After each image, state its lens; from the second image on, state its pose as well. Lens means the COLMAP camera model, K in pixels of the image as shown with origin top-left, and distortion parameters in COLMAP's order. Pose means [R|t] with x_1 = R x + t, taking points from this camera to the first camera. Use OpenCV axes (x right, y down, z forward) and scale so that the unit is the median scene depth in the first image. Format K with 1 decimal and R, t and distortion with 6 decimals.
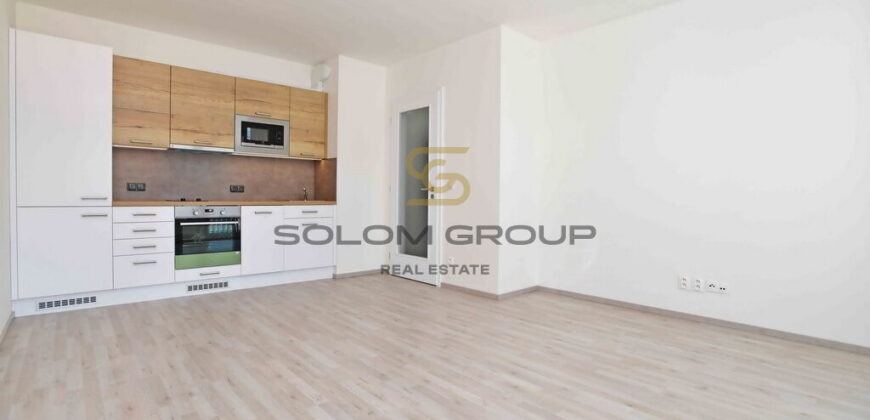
lens RADIAL K [[437.5, 0, 413.0], [0, 437.5, 202.9], [0, 0, 1]] dist [-0.026634, 0.000123]
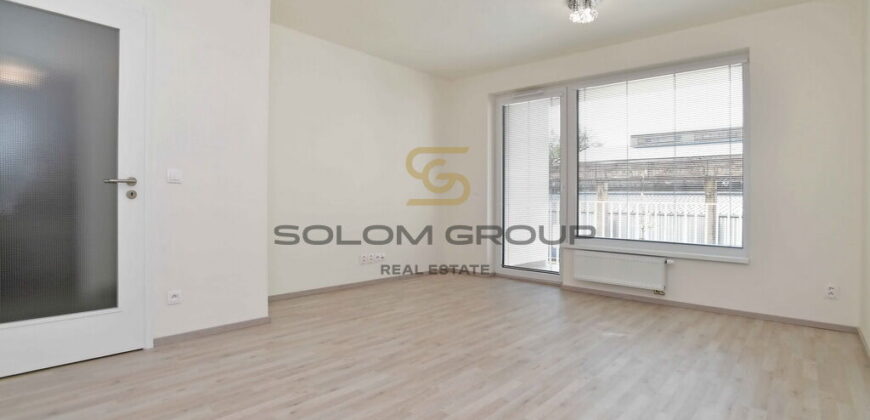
lens RADIAL K [[437.5, 0, 439.2], [0, 437.5, 204.7], [0, 0, 1]] dist [-0.026634, 0.000123]
pose [[-0.191391, -0.016782, 0.981370, -1.014860], [-0.012918, 0.999810, 0.014578, -0.026624], [-0.981429, -0.009888, -0.191571, 1.271637]]
